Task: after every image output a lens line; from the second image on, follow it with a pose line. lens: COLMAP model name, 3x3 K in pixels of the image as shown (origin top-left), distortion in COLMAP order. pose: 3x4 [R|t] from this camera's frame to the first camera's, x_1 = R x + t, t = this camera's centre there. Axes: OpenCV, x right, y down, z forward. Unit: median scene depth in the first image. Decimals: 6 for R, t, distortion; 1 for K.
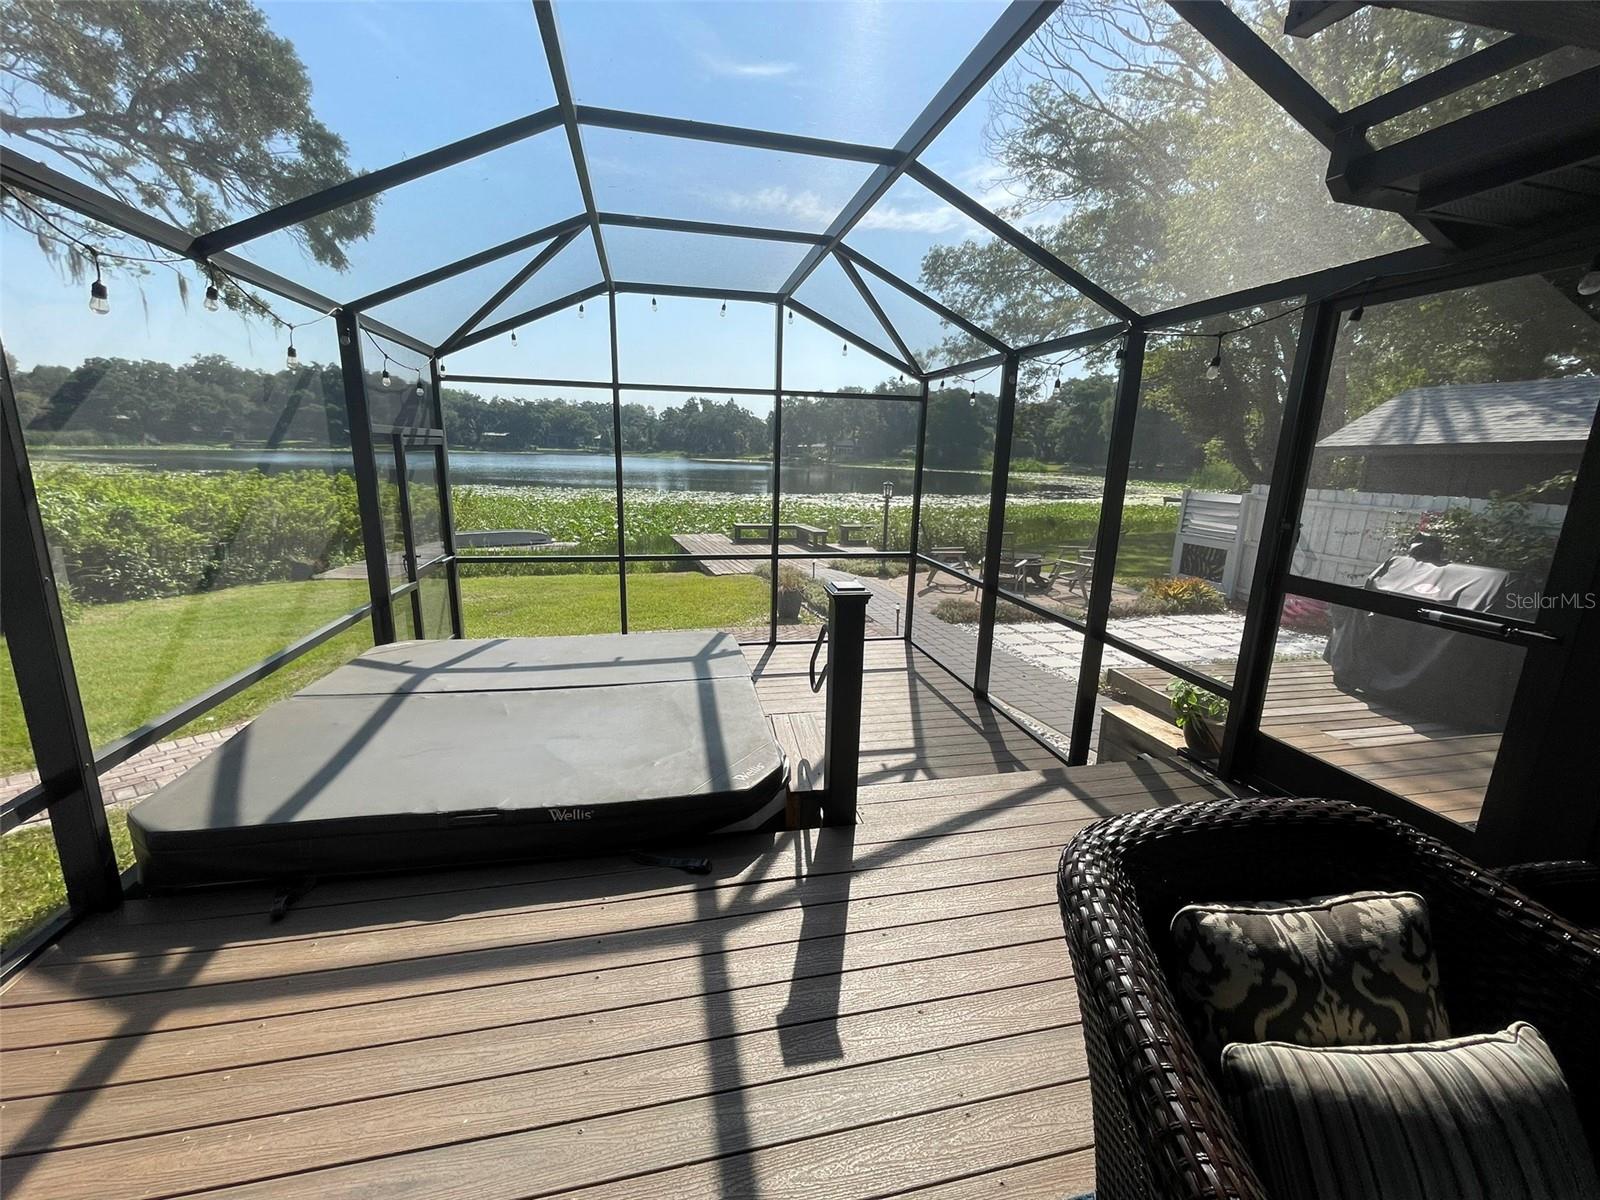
lens RADIAL K [[654.5, 0, 799.5], [0, 654.5, 594.6], [0, 0, 1]] dist [-0.003949, 0.000349]
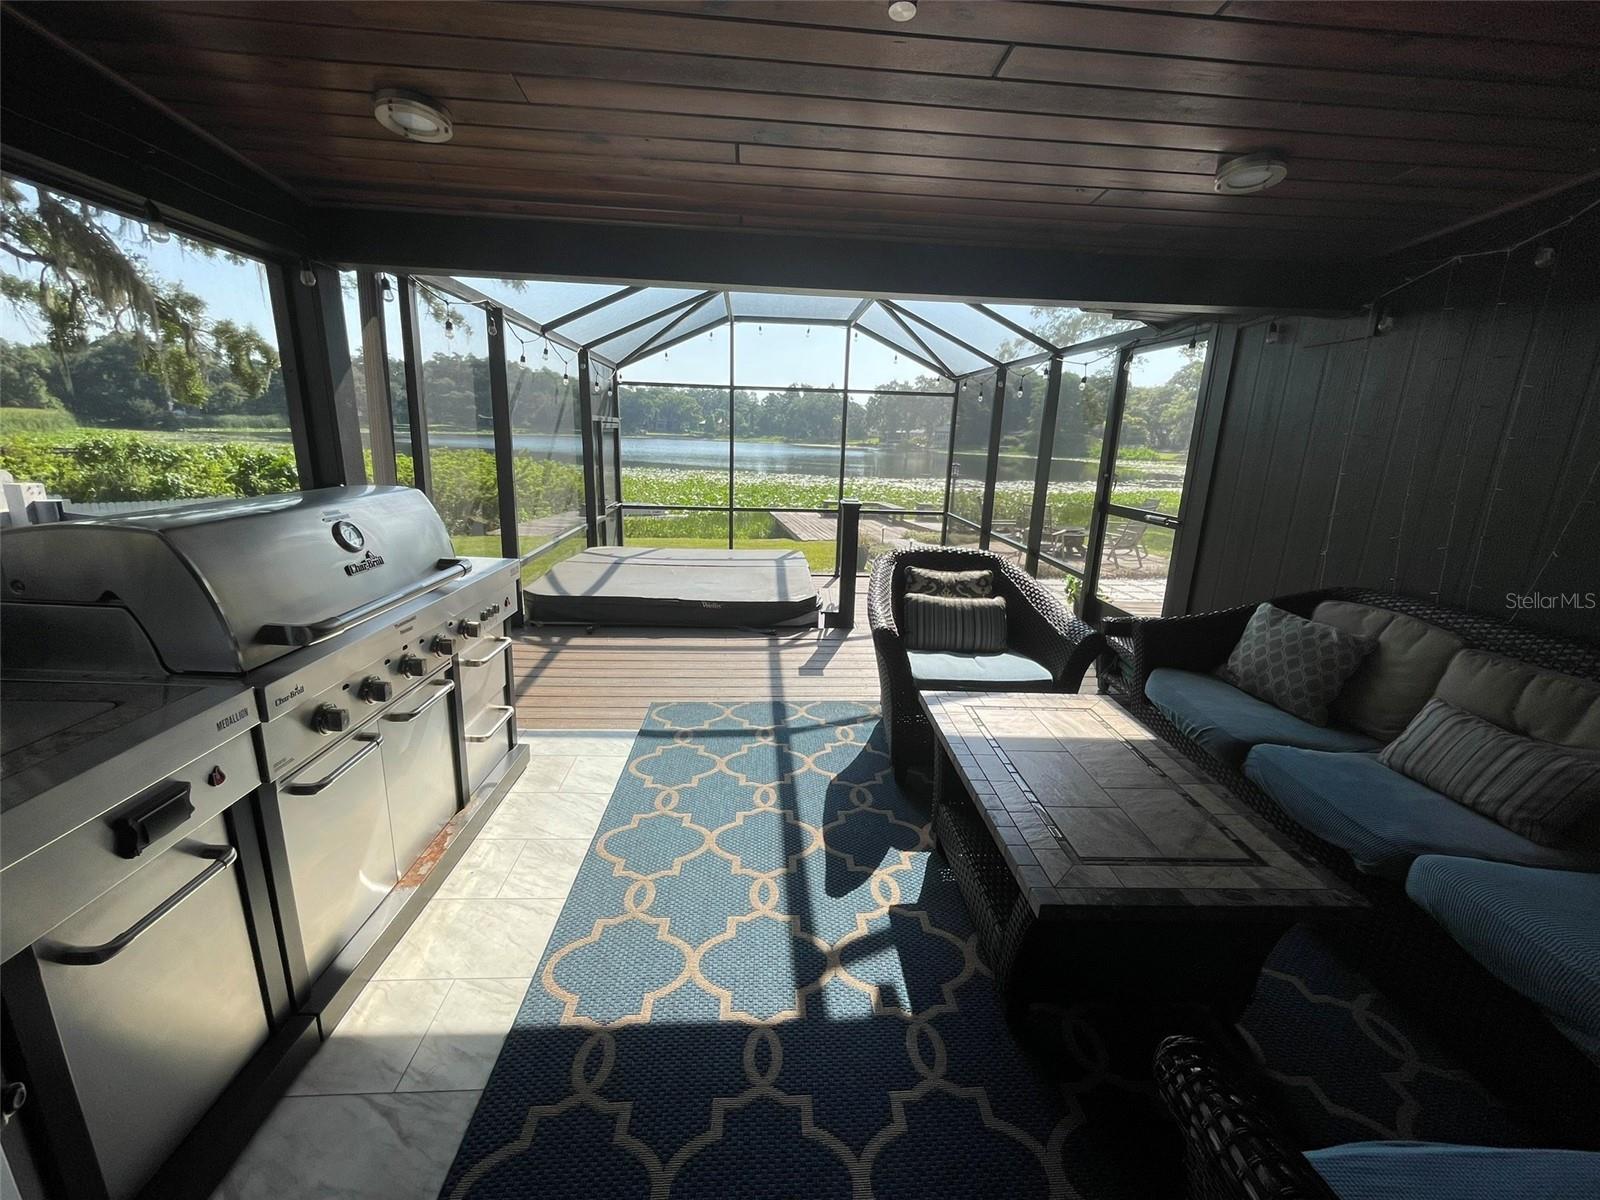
lens RADIAL K [[654.5, 0, 800.4], [0, 654.5, 593.0], [0, 0, 1]] dist [-0.003949, 0.000349]
pose [[0.989268, 0.039455, -0.140685, 0.009659], [-0.036844, 0.999098, 0.021115, 0.010541], [0.141391, -0.015705, 0.989829, -0.044627]]
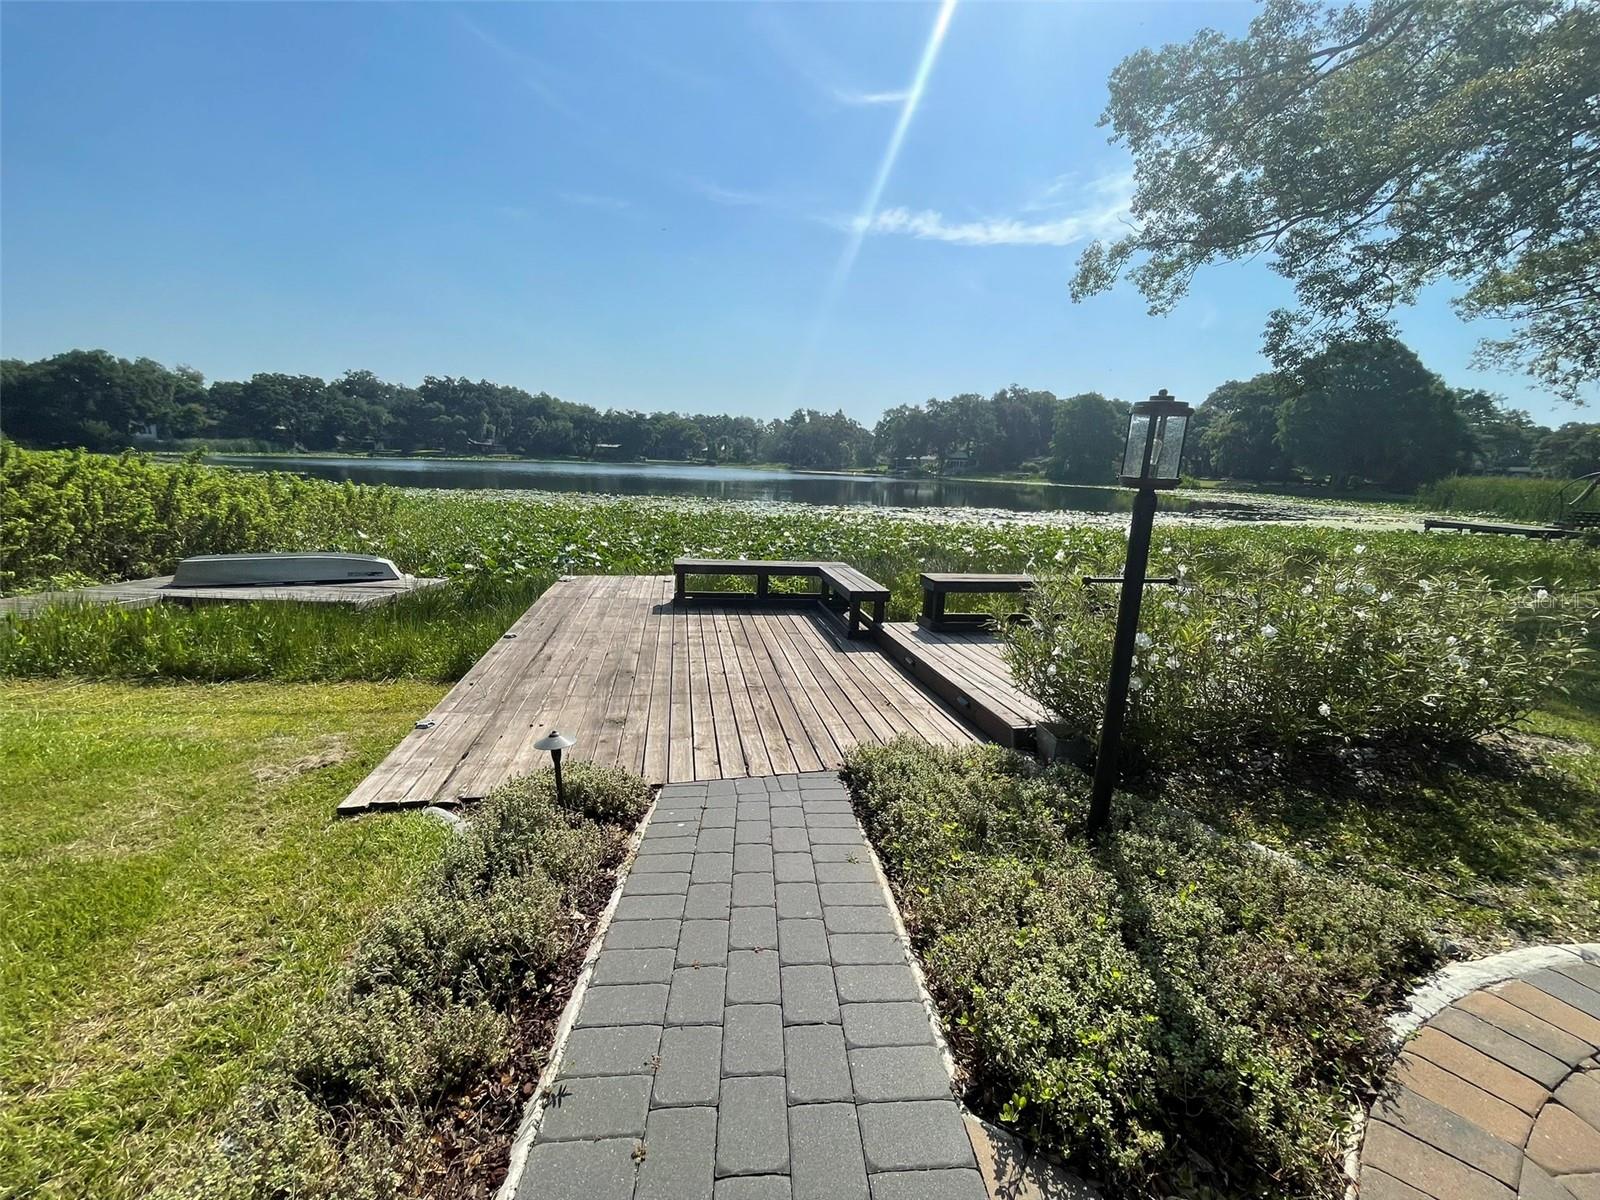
lens RADIAL K [[654.5, 0, 799.2], [0, 654.5, 587.6], [0, 0, 1]] dist [-0.003949, 0.000349]
pose [[0.986075, 0.037743, -0.161962, 0.018665], [-0.043059, 0.998639, -0.029443, -0.030261], [0.160630, 0.036007, 0.986358, 0.220148]]
